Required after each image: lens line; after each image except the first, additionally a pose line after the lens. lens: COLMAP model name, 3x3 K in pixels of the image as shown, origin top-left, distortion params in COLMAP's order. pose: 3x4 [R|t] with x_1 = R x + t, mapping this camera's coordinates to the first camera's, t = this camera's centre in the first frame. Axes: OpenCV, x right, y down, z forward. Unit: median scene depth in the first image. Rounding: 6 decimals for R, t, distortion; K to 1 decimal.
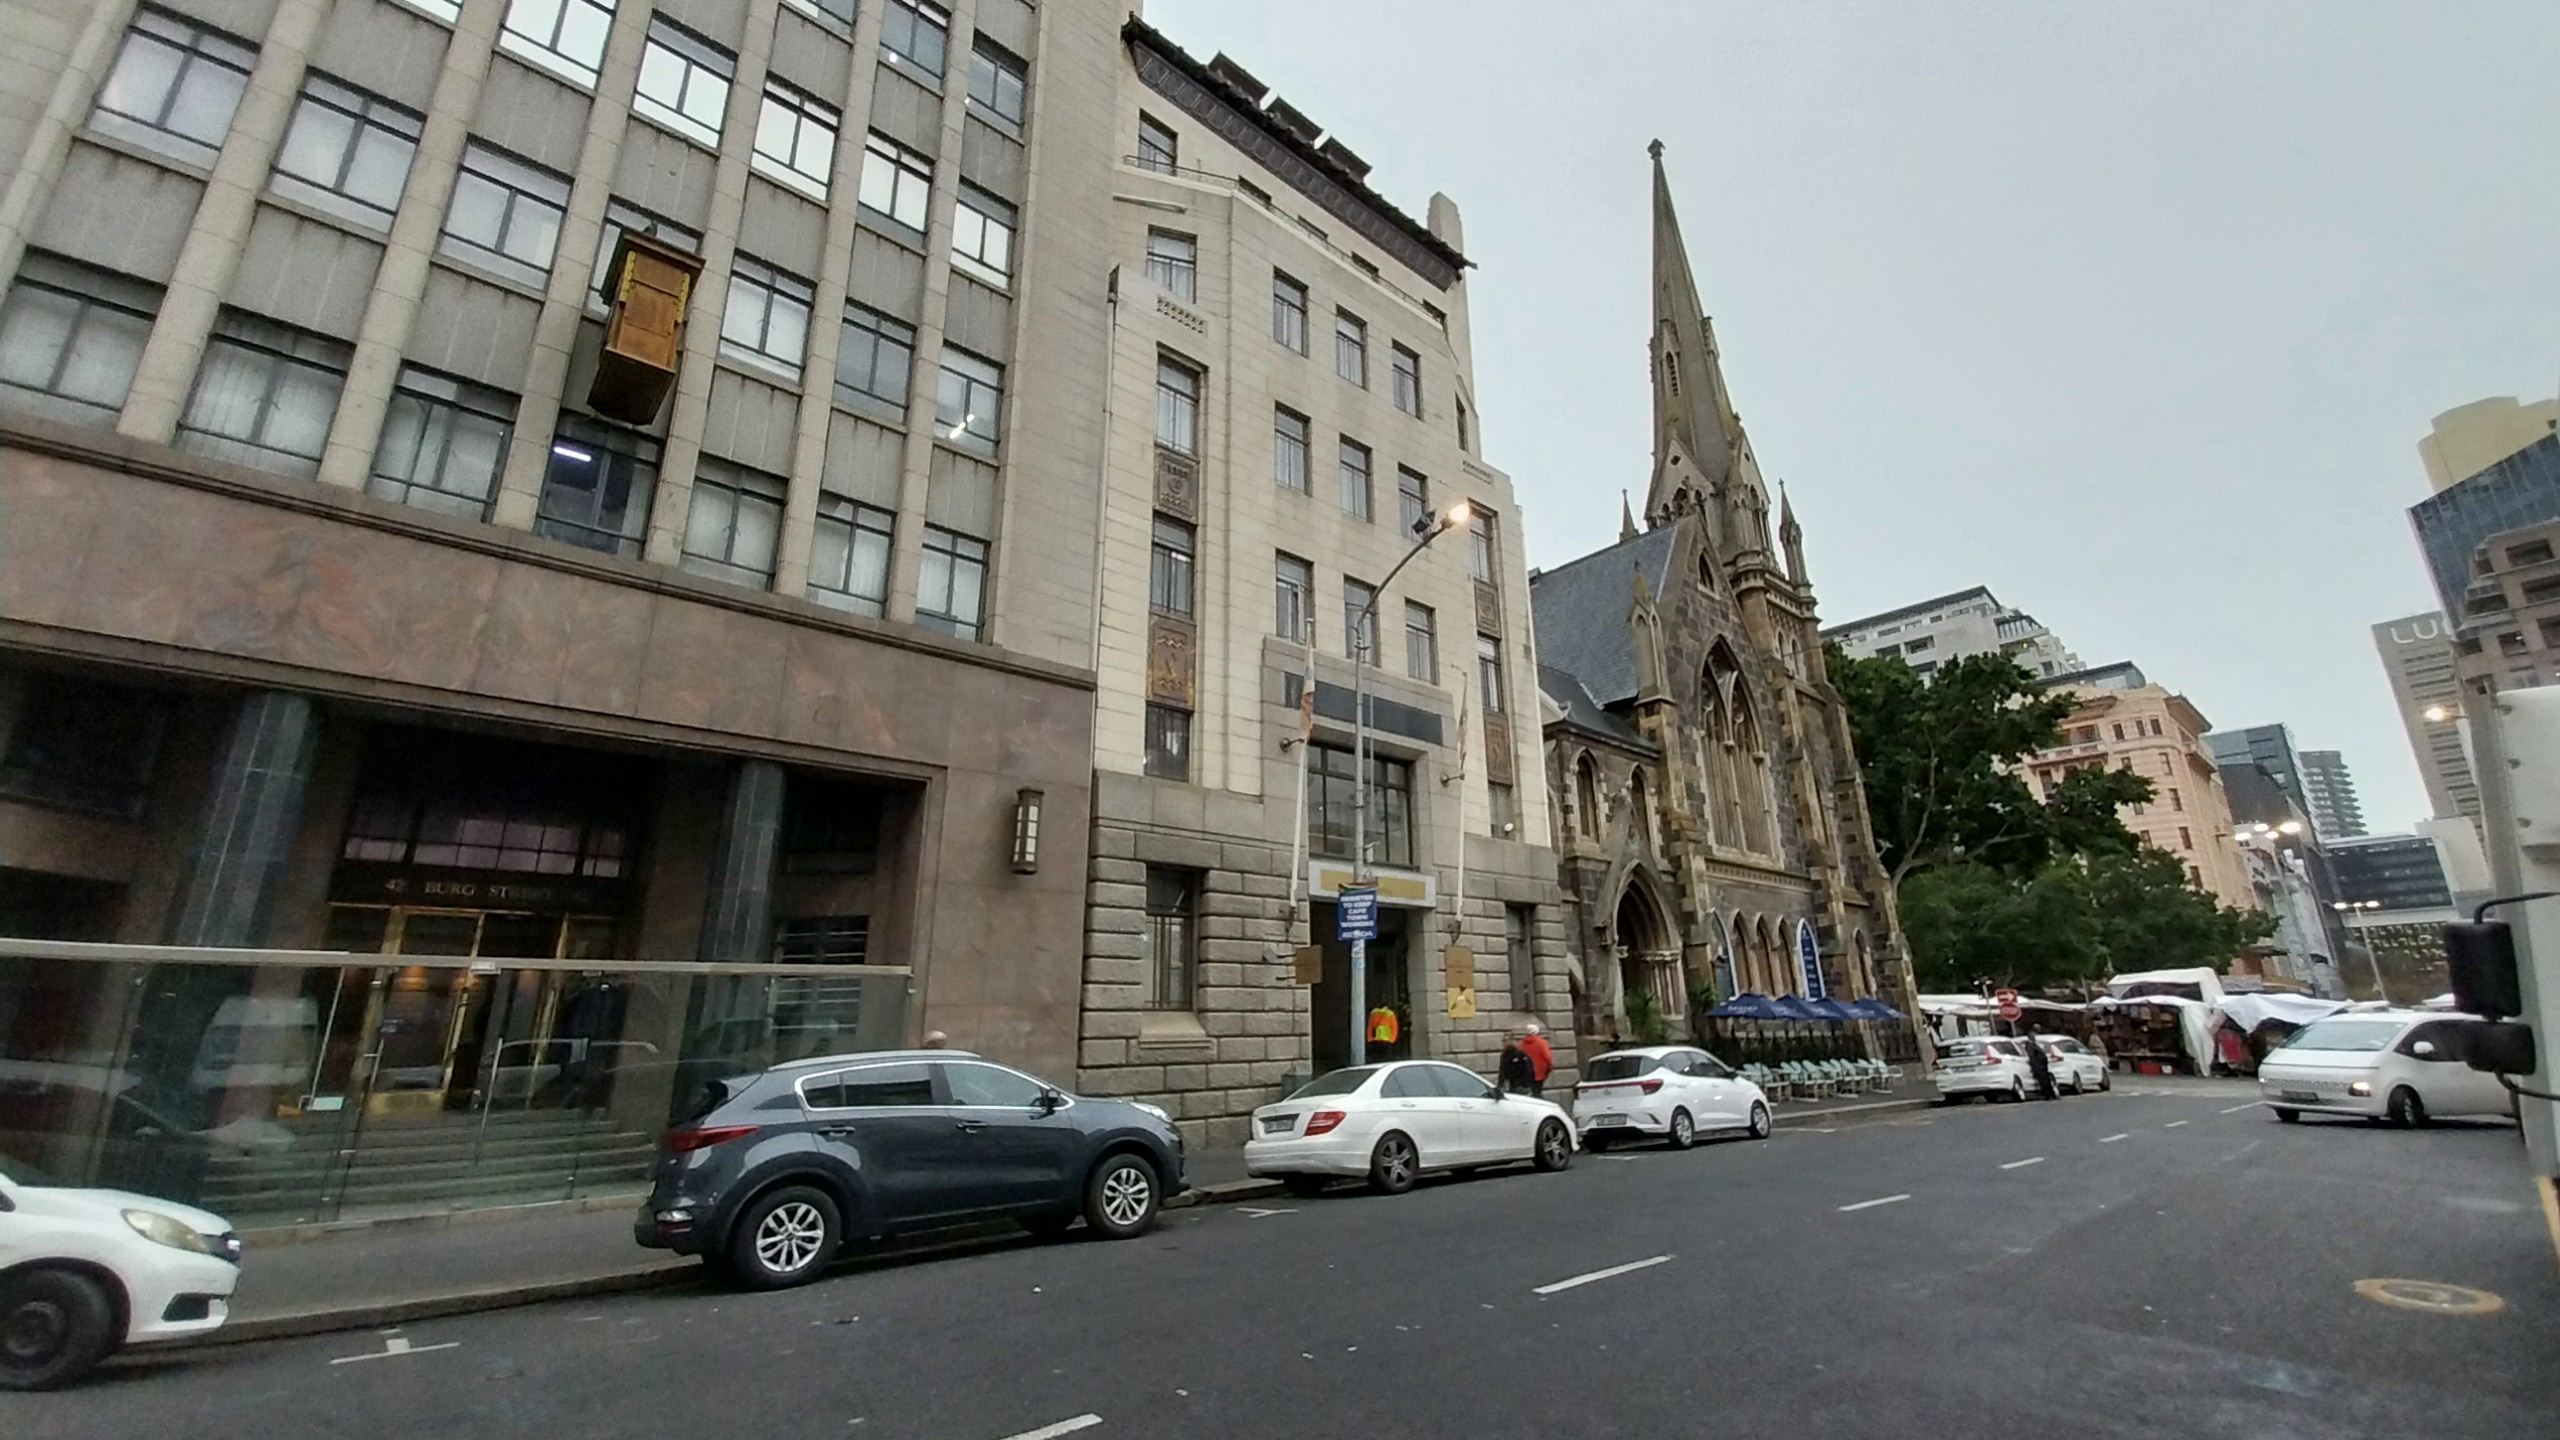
lens RADIAL K [[1000.5, 0, 1294.9], [0, 1000.5, 727.5], [0, 0, 1]] dist [0.002715, -0.001297]
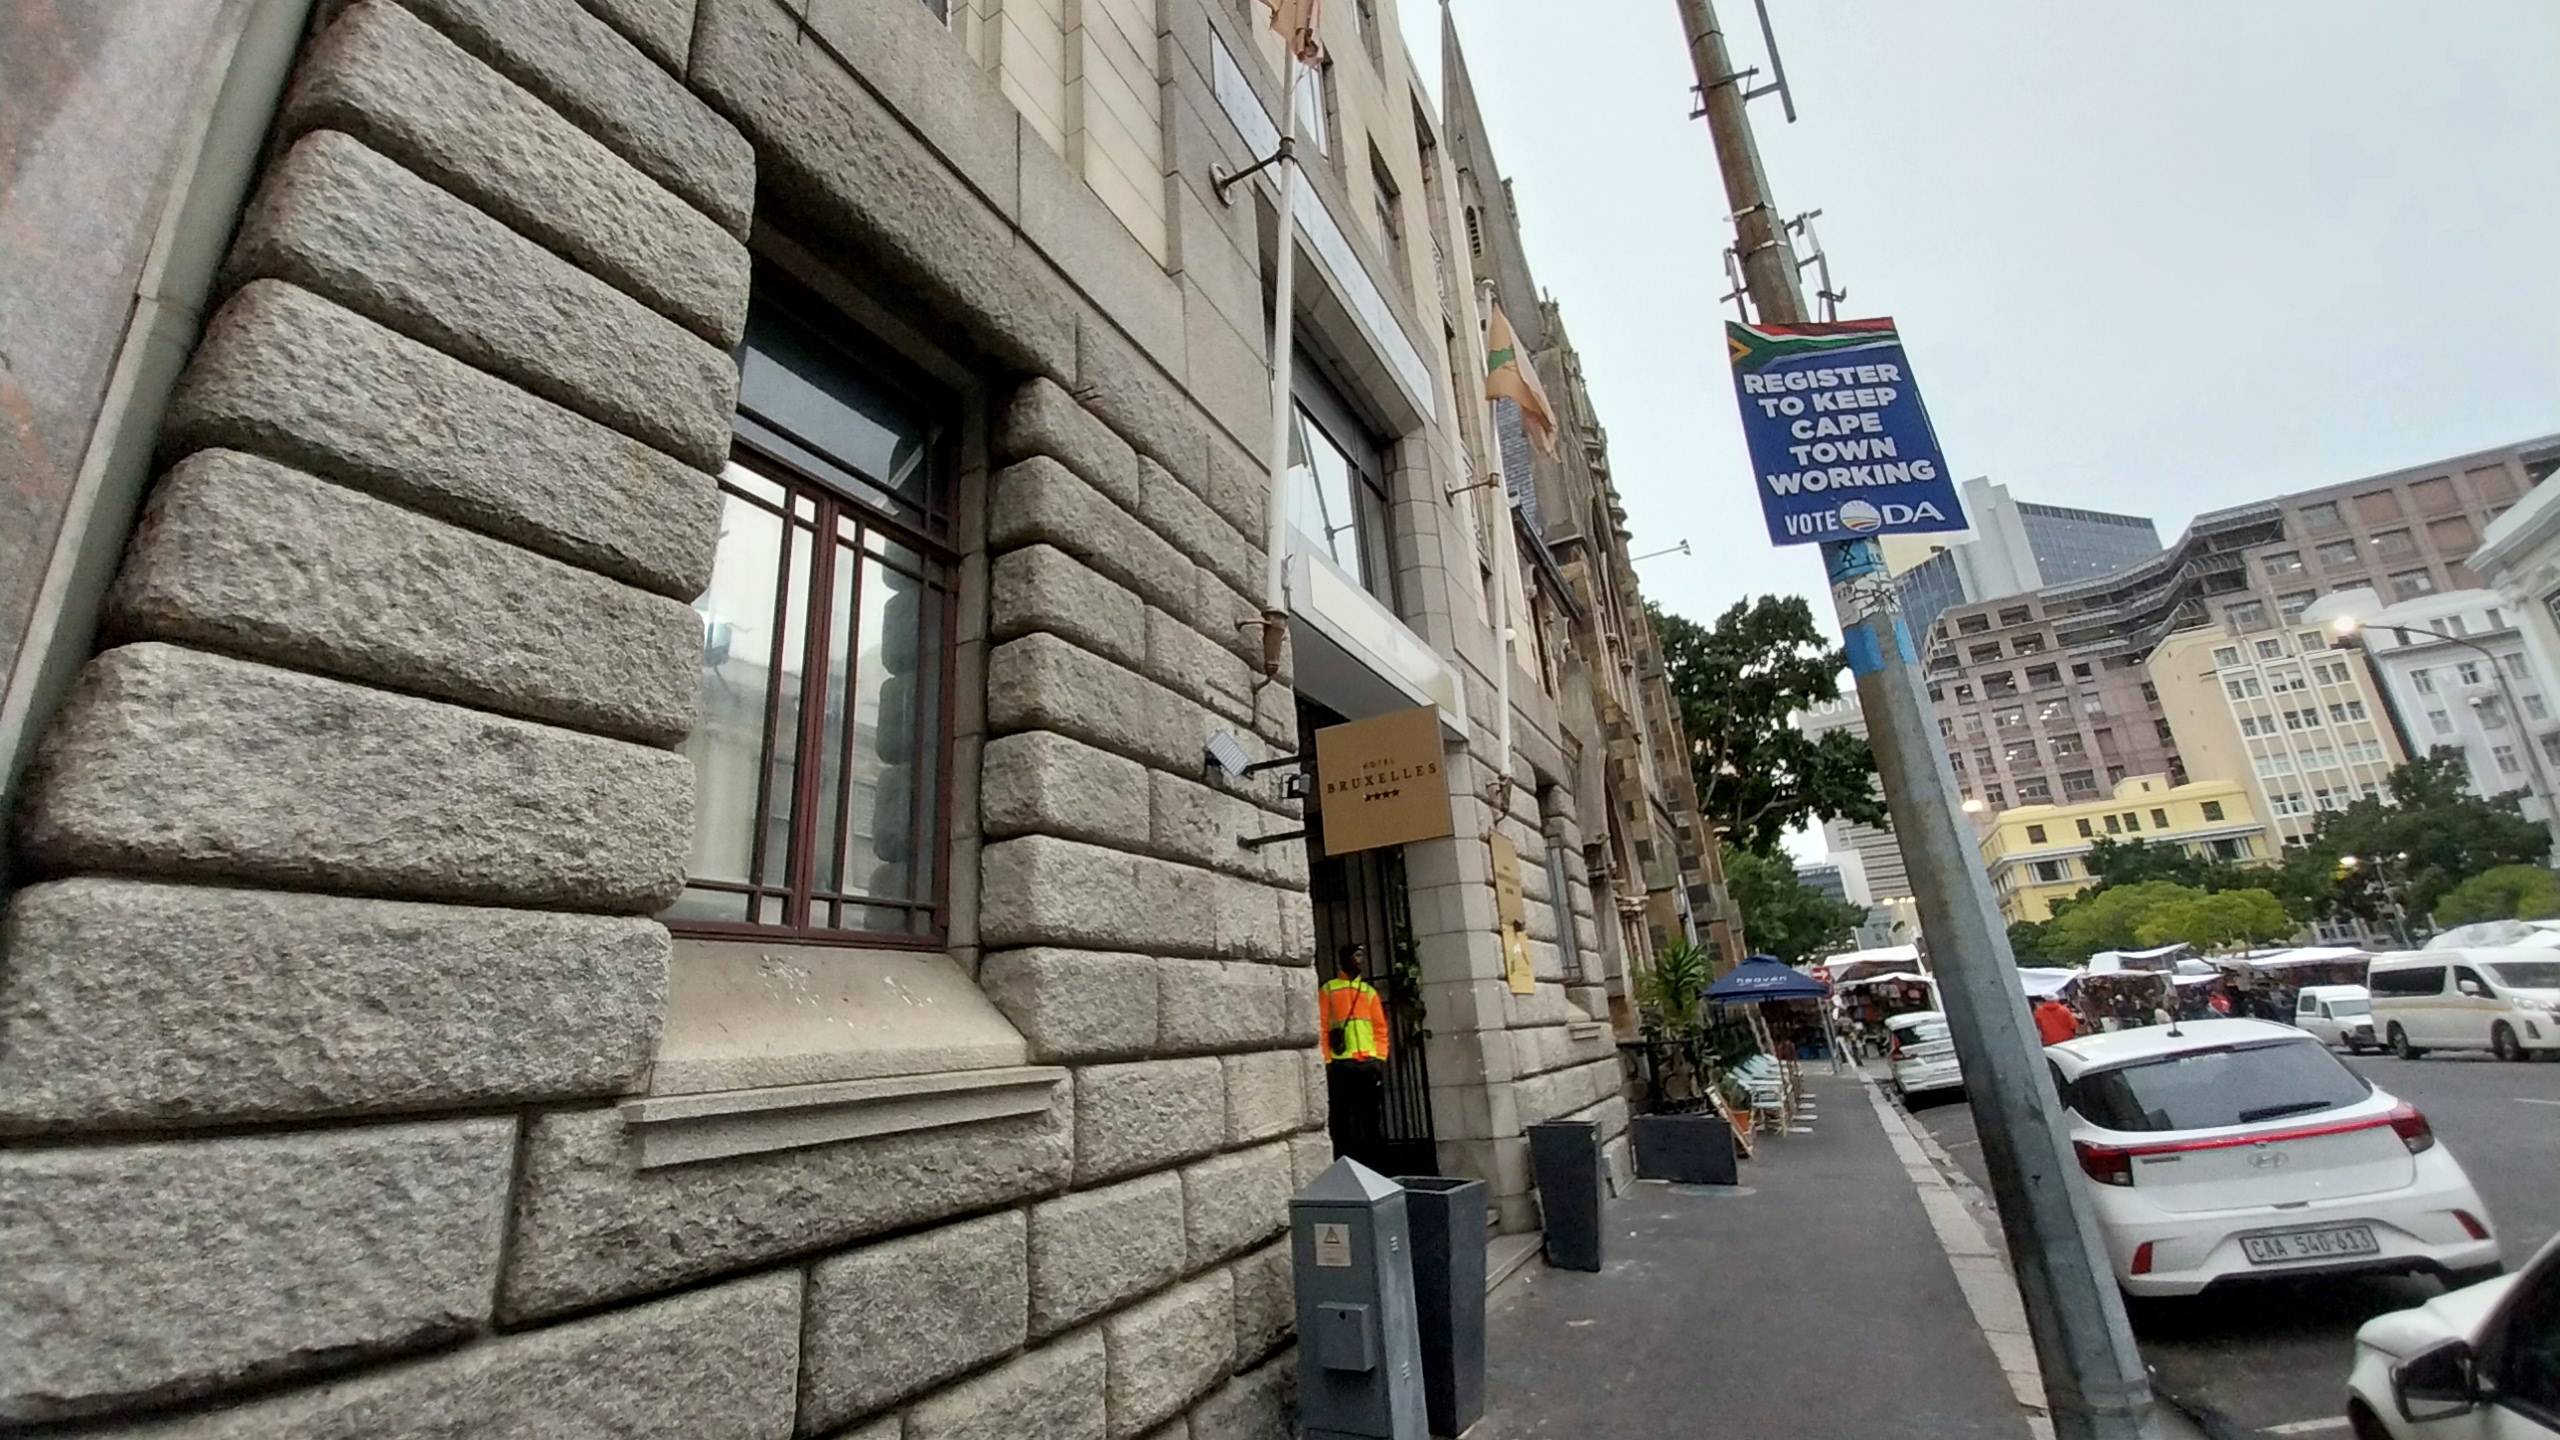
lens RADIAL K [[1000.5, 0, 1290.2], [0, 1000.5, 724.9], [0, 0, 1]] dist [0.002715, -0.001297]
pose [[0.923600, 0.065630, 0.377698, -0.097038], [-0.053764, 0.997675, -0.041889, 0.197483], [-0.379569, 0.018382, 0.924981, 0.636224]]
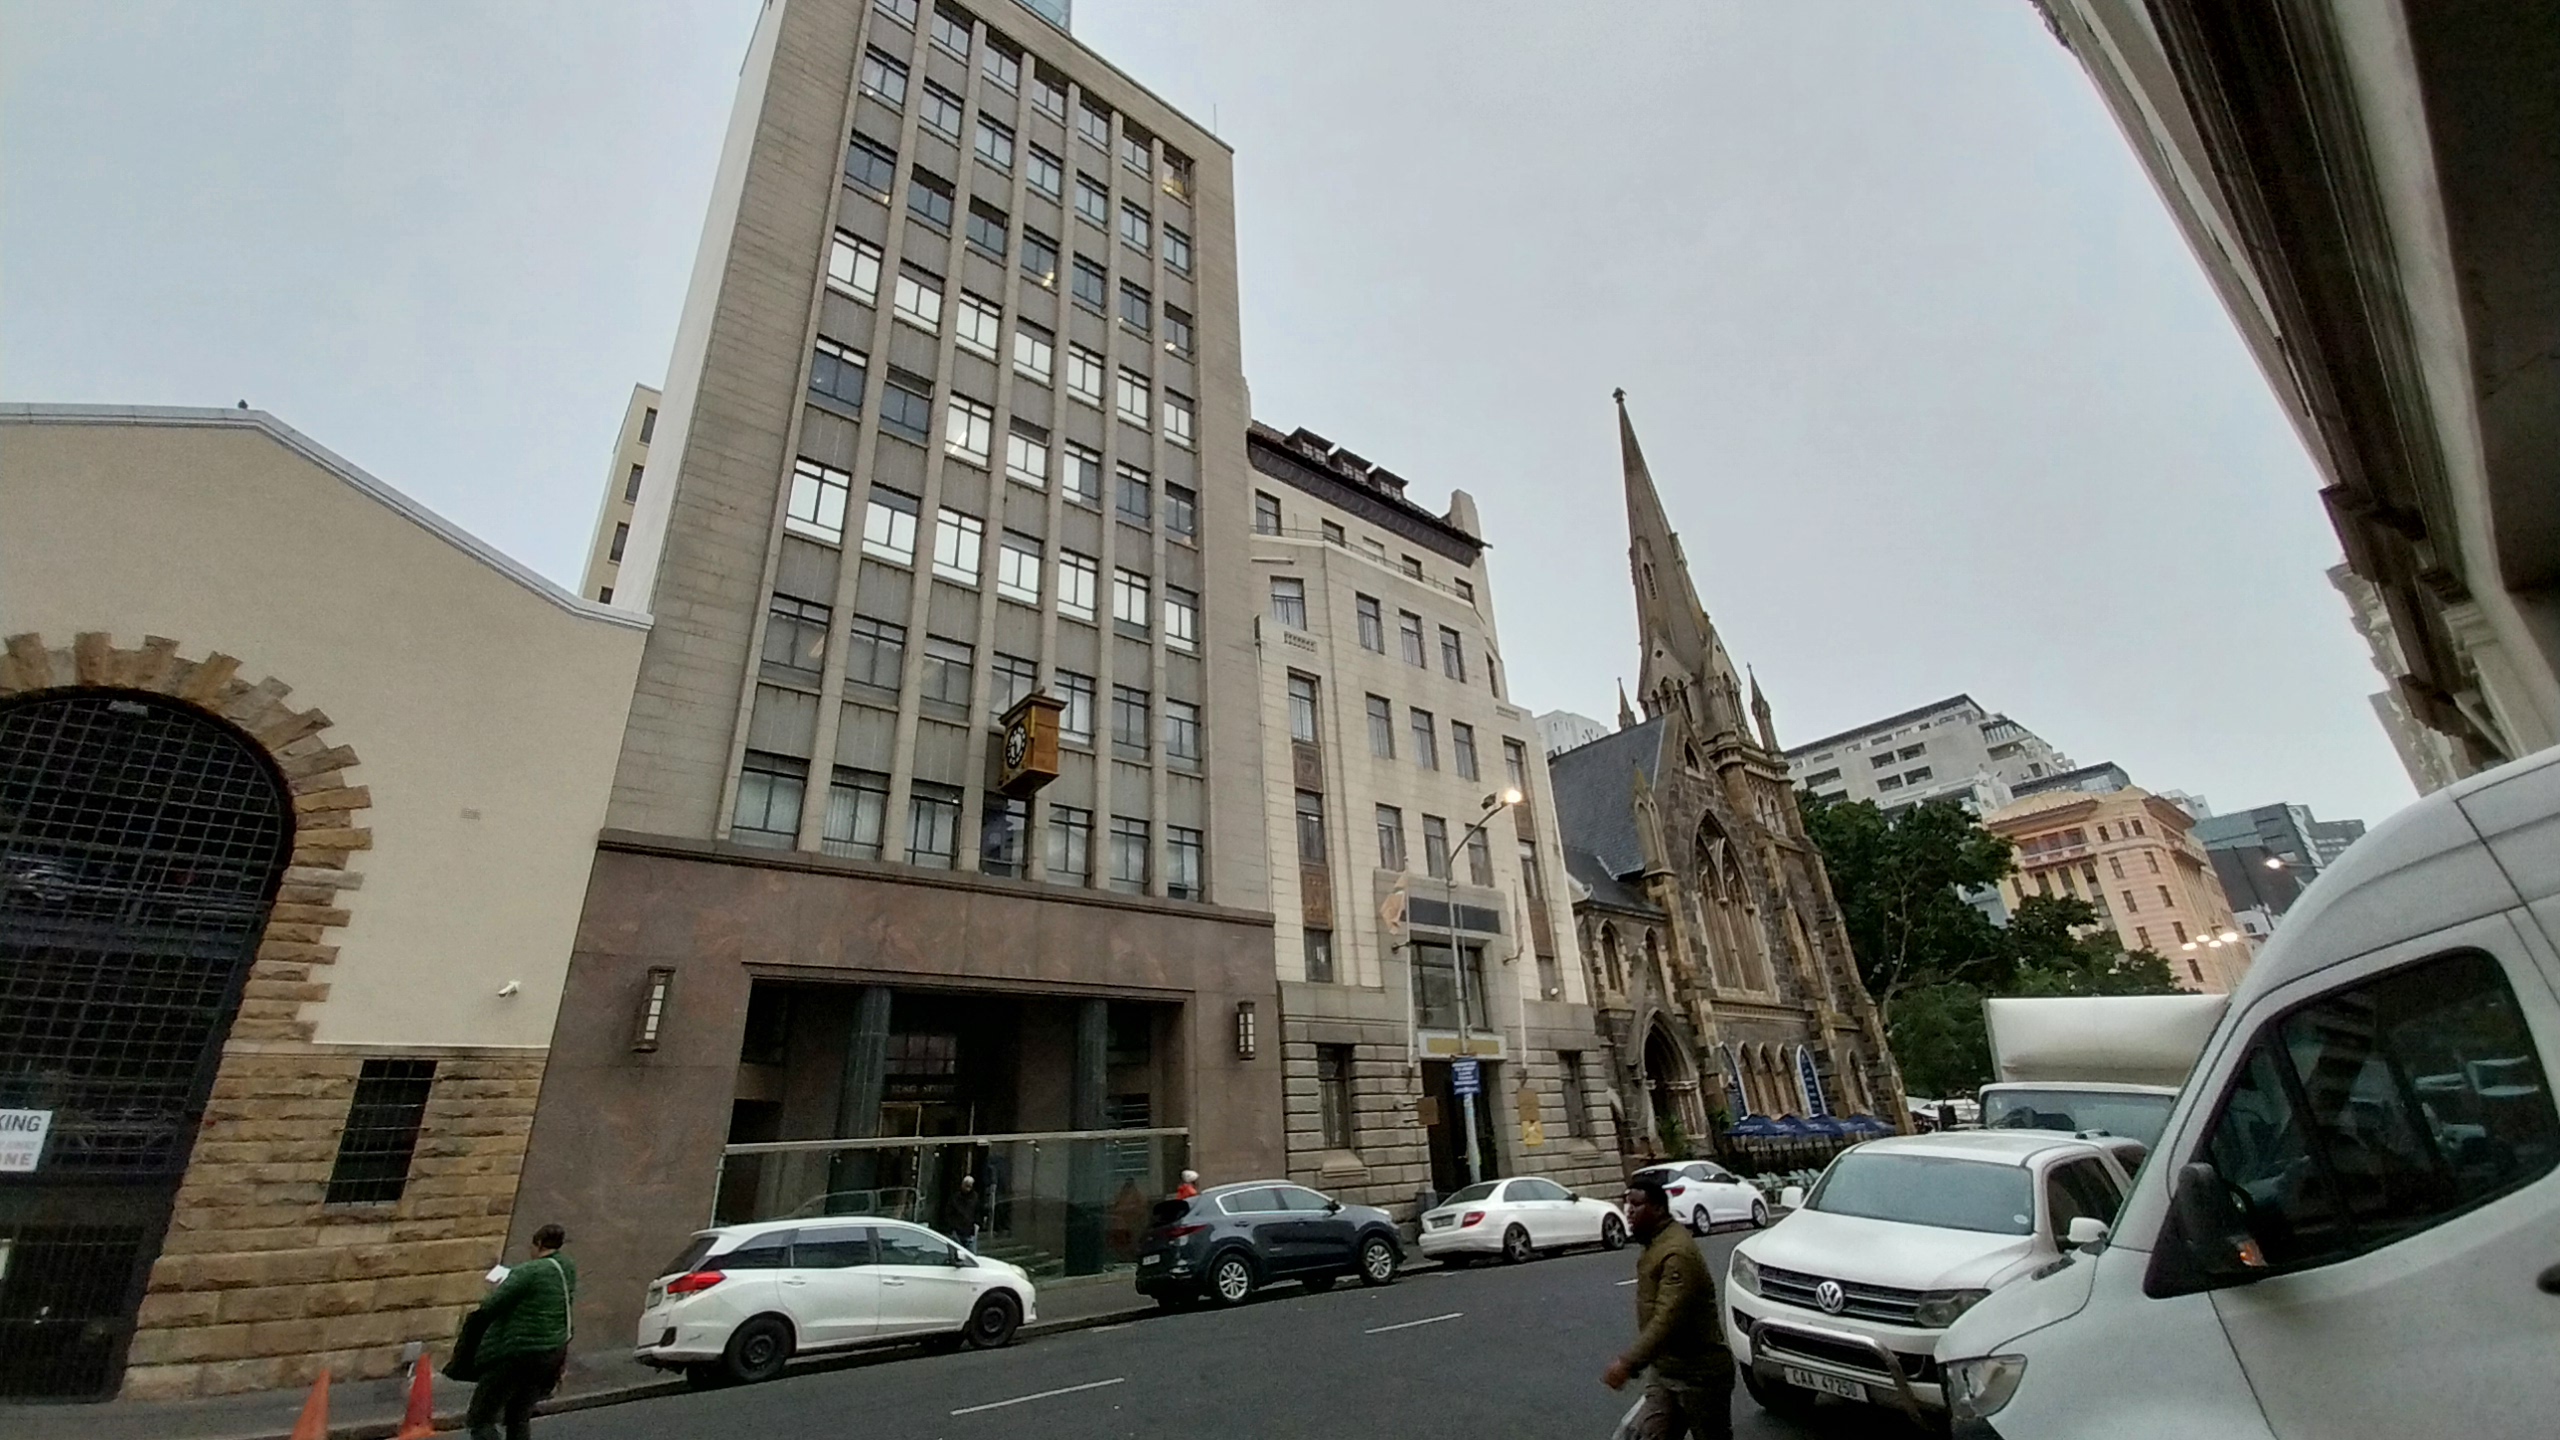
lens RADIAL K [[1000.5, 0, 1280.3], [0, 1000.5, 717.0], [0, 0, 1]] dist [0.002715, -0.001297]
pose [[0.998602, -0.049915, -0.017390, -0.120564], [0.047411, 0.991298, -0.122800, -0.129504], [0.023368, 0.121803, 0.992279, -0.408423]]
